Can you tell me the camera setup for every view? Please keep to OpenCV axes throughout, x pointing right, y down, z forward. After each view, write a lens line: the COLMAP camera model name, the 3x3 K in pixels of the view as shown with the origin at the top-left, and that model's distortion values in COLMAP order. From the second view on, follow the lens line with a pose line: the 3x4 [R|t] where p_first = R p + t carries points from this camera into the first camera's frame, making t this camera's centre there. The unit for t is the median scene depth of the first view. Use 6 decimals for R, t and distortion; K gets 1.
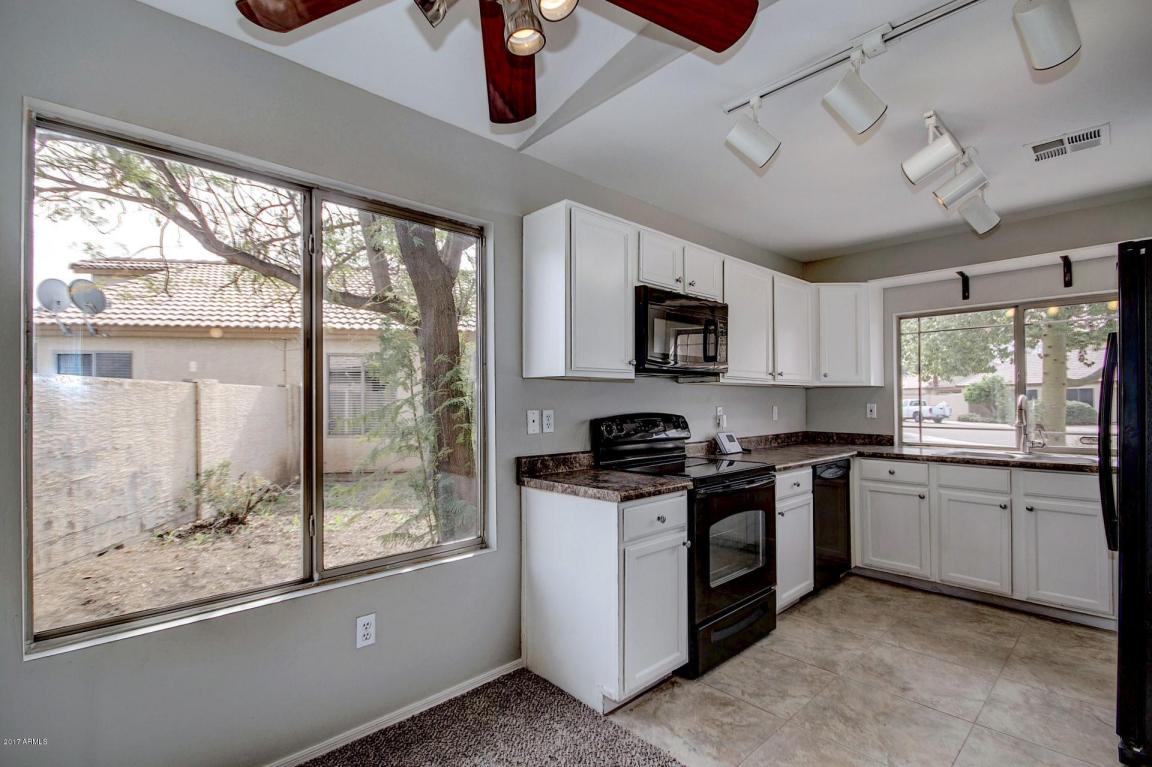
lens RADIAL K [[527.4, 0, 581.0], [0, 527.4, 395.2], [0, 0, 1]] dist [0.018631, -0.017986]
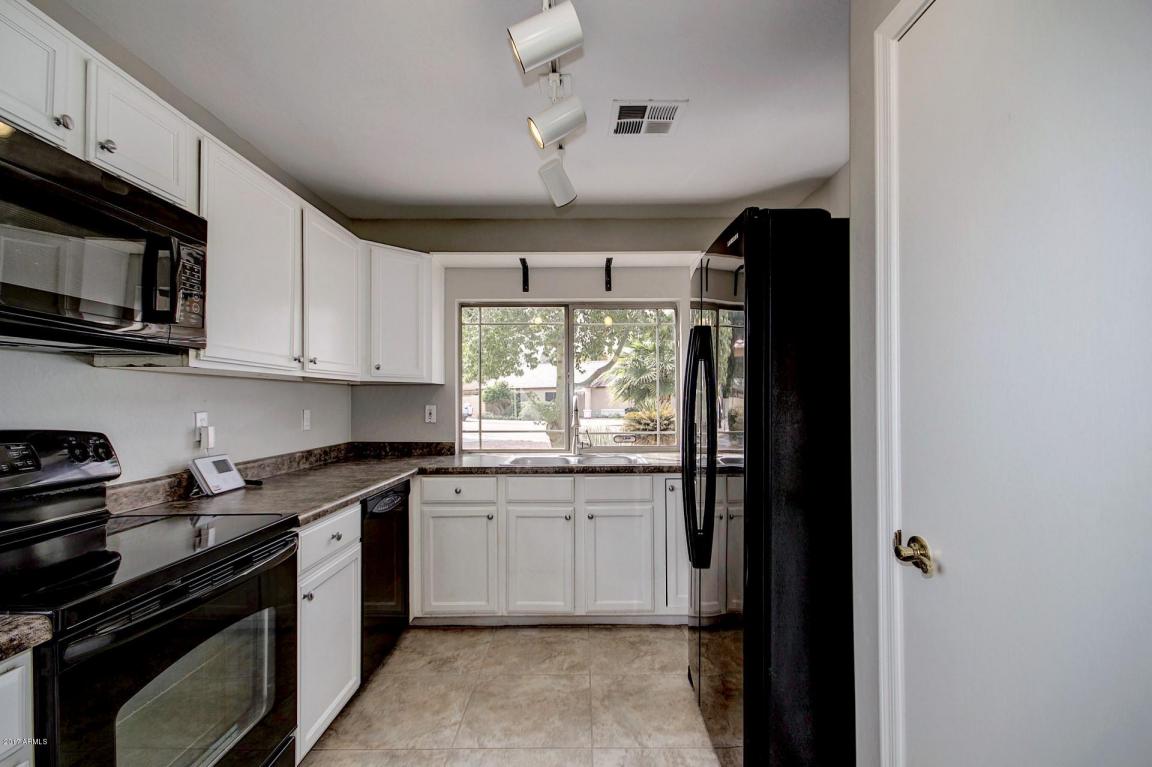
lens RADIAL K [[527.4, 0, 581.0], [0, 527.4, 395.2], [0, 0, 1]] dist [0.018631, -0.017986]
pose [[0.685199, 0.008484, 0.728306, 0.137378], [-0.007439, 0.999962, -0.004650, 0.003165], [-0.728318, -0.002232, 0.685236, 0.332599]]
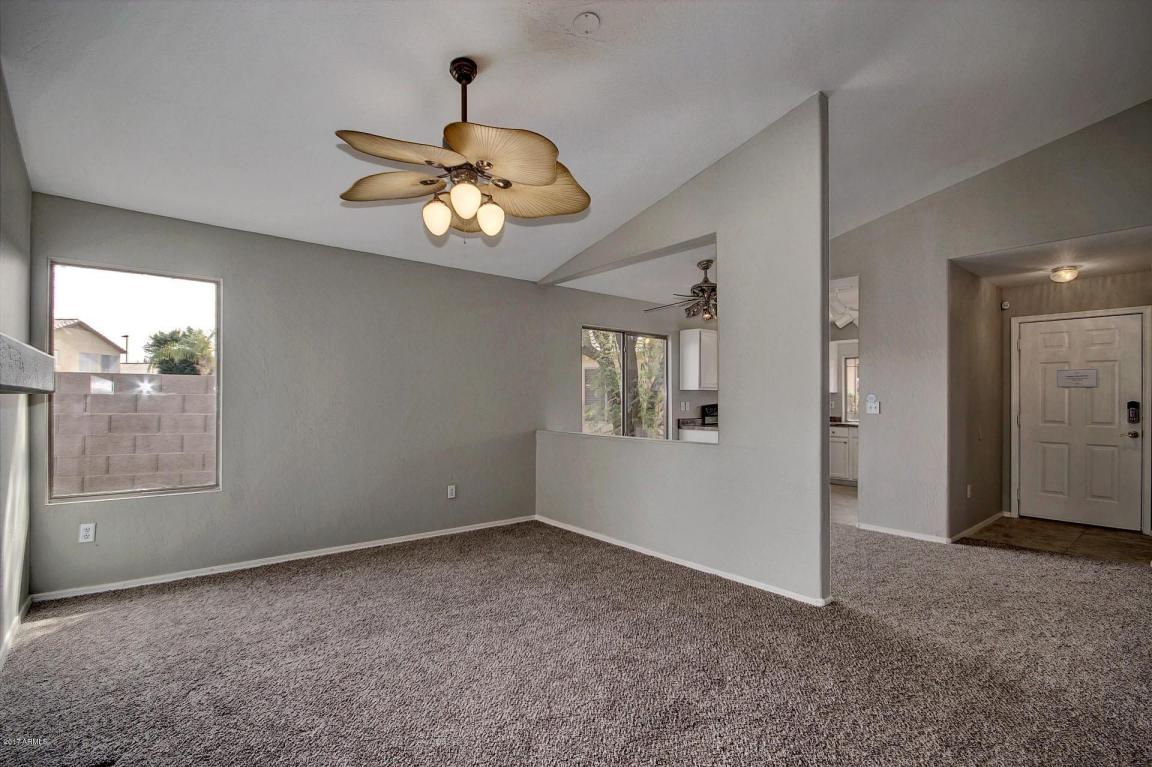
lens RADIAL K [[527.4, 0, 581.0], [0, 527.4, 395.2], [0, 0, 1]] dist [0.018631, -0.017986]
pose [[0.997539, 0.006498, -0.069811, -0.321905], [-0.006393, 0.999978, 0.001738, -0.005131], [0.069821, -0.001288, 0.997559, -1.329199]]
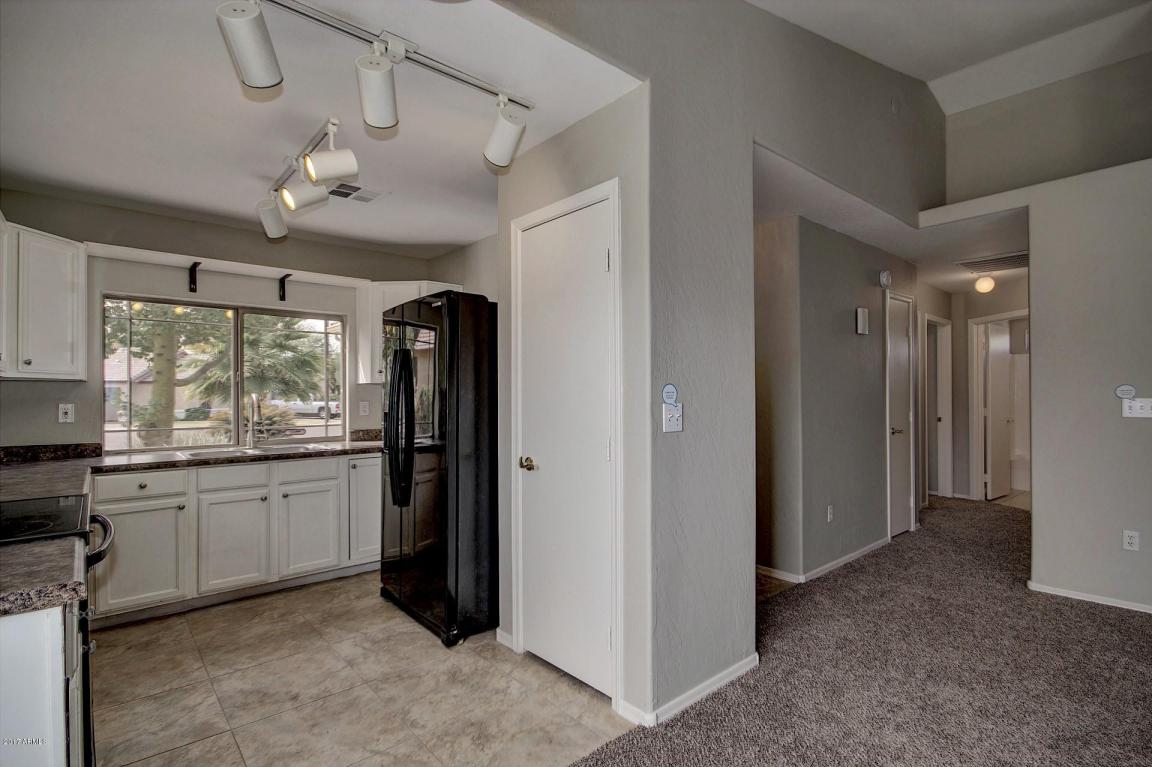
lens RADIAL K [[547.8, 0, 578.7], [0, 547.8, 394.1], [0, 0, 1]] dist [0.001124, 0.000009]
pose [[0.033769, 0.006943, 0.999406, -0.254230], [-0.005258, 0.999963, -0.006769, 0.005064], [-0.999416, -0.005027, 0.033804, 0.310071]]
